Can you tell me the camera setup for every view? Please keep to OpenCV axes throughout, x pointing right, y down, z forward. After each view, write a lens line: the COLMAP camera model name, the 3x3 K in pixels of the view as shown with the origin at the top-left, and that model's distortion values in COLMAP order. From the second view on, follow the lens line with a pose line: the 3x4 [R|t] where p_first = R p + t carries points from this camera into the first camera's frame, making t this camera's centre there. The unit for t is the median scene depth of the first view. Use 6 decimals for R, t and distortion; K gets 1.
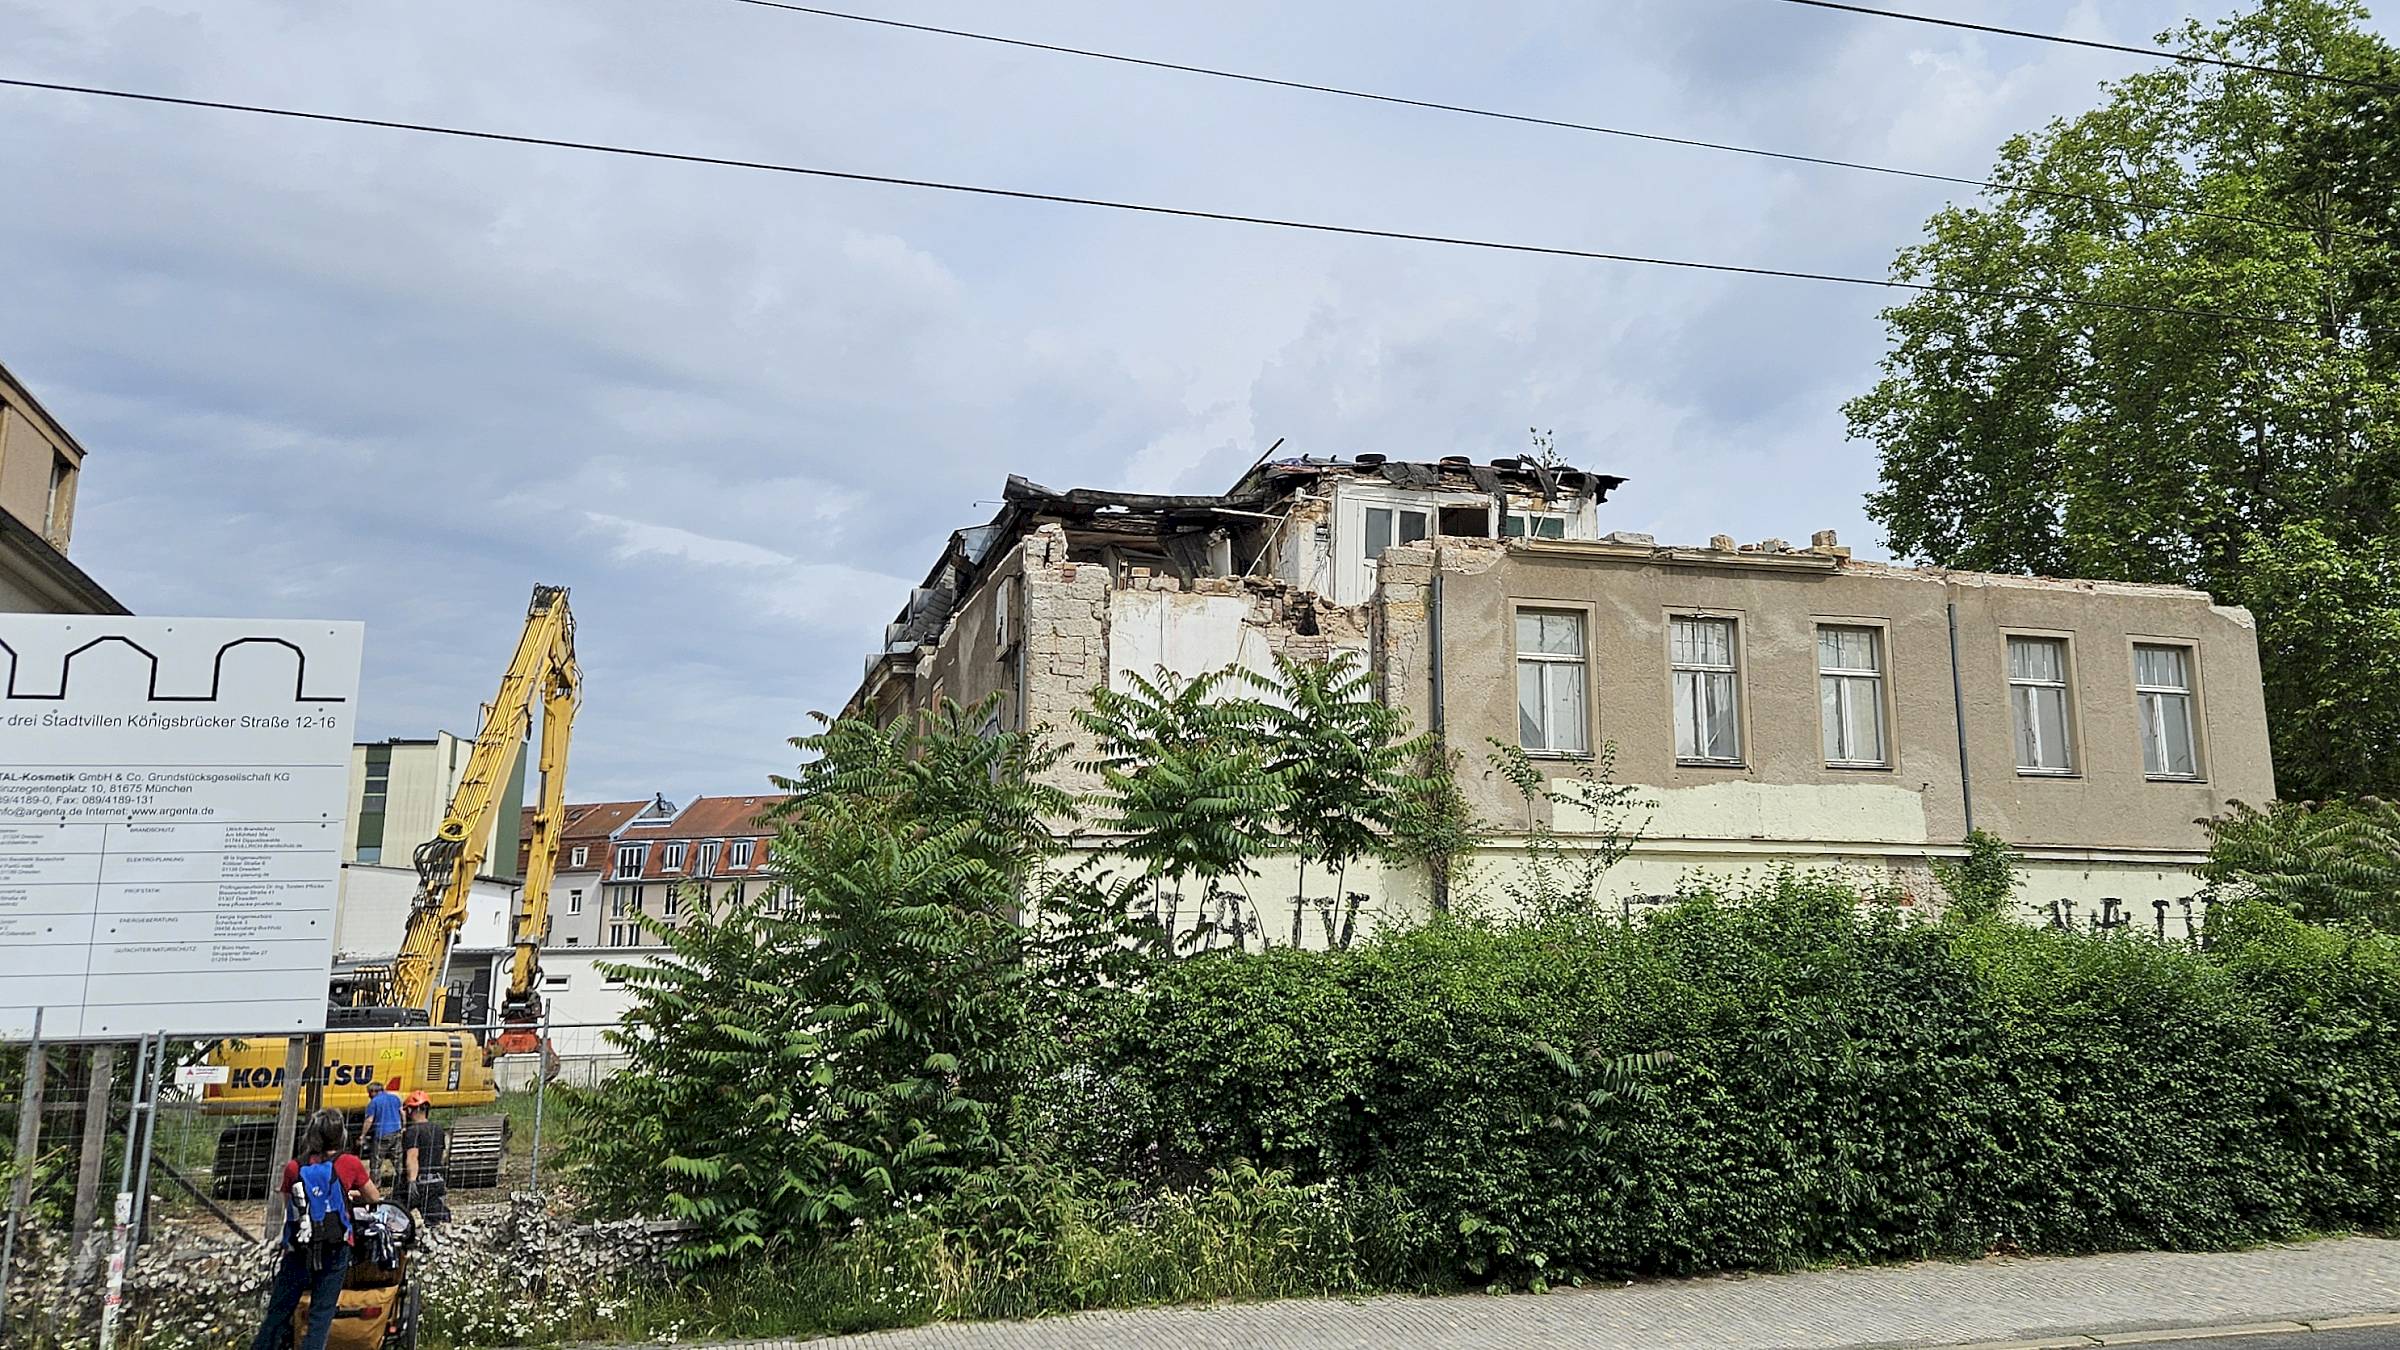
lens RADIAL K [[2139.2, 0, 1200.0], [0, 2139.2, 675.0], [0, 0, 1]] dist [0.010771, 0.006498]
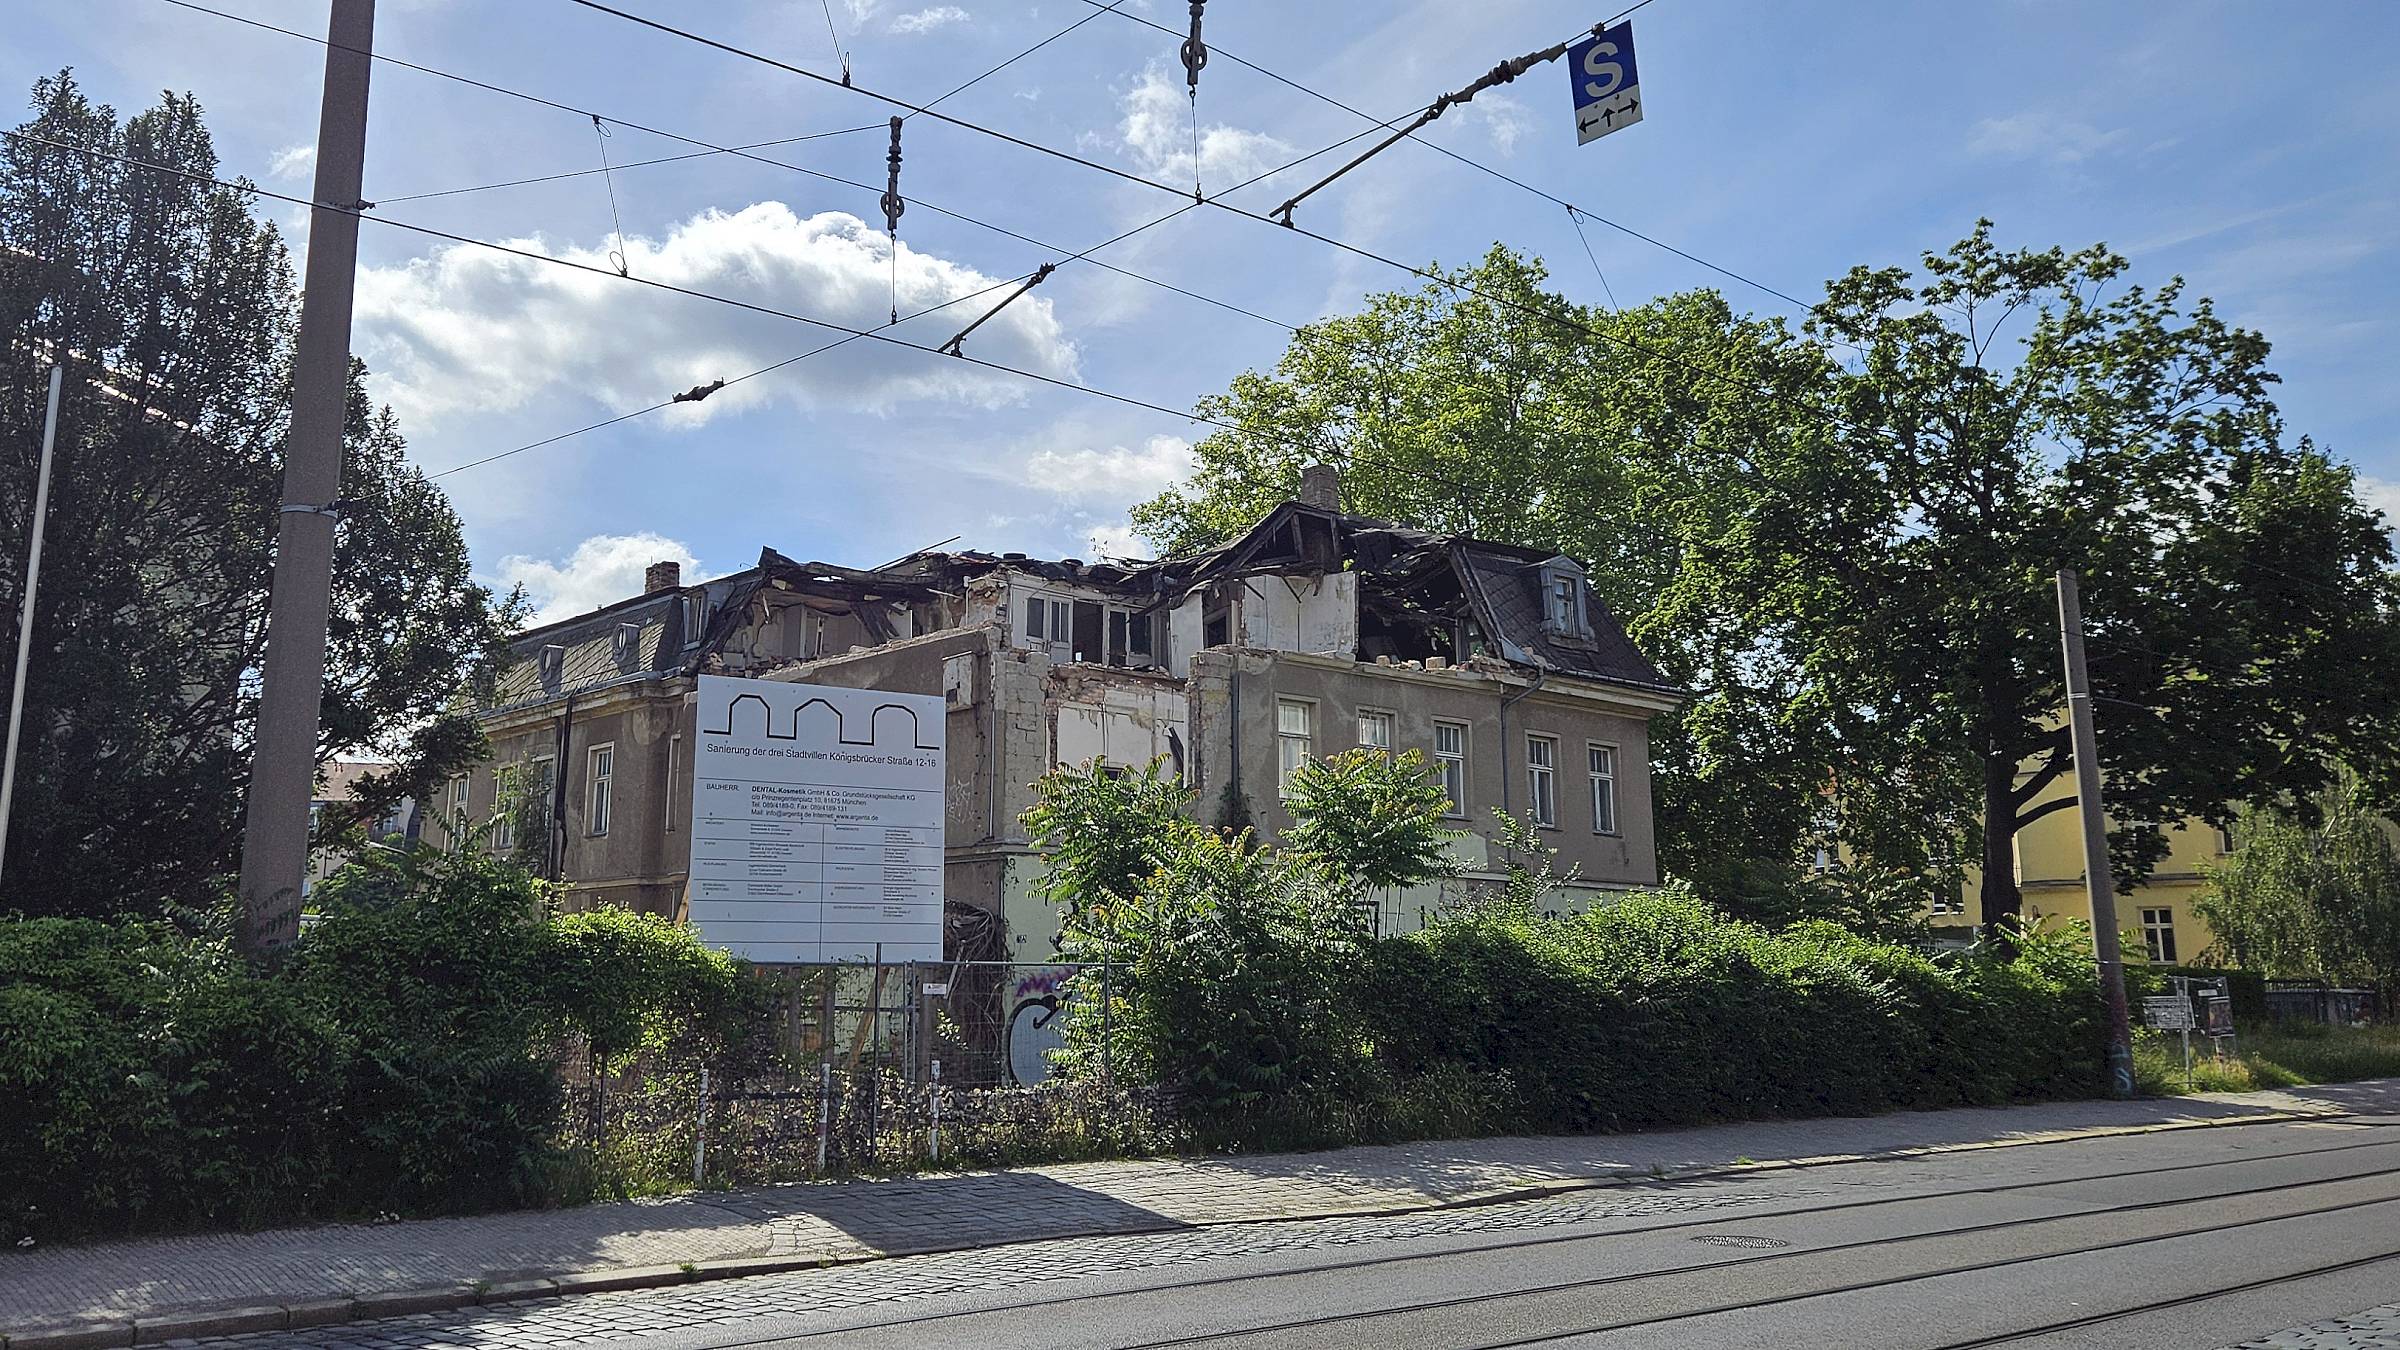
lens RADIAL K [[1774.6, 0, 1200.0], [0, 1774.6, 675.0], [0, 0, 1]] dist [0.001688, 0.000440]
pose [[0.943839, 0.076686, 0.321384, -0.279670], [-0.070422, 0.997033, -0.031088, -0.006517], [-0.322814, 0.006710, 0.946438, -0.117300]]
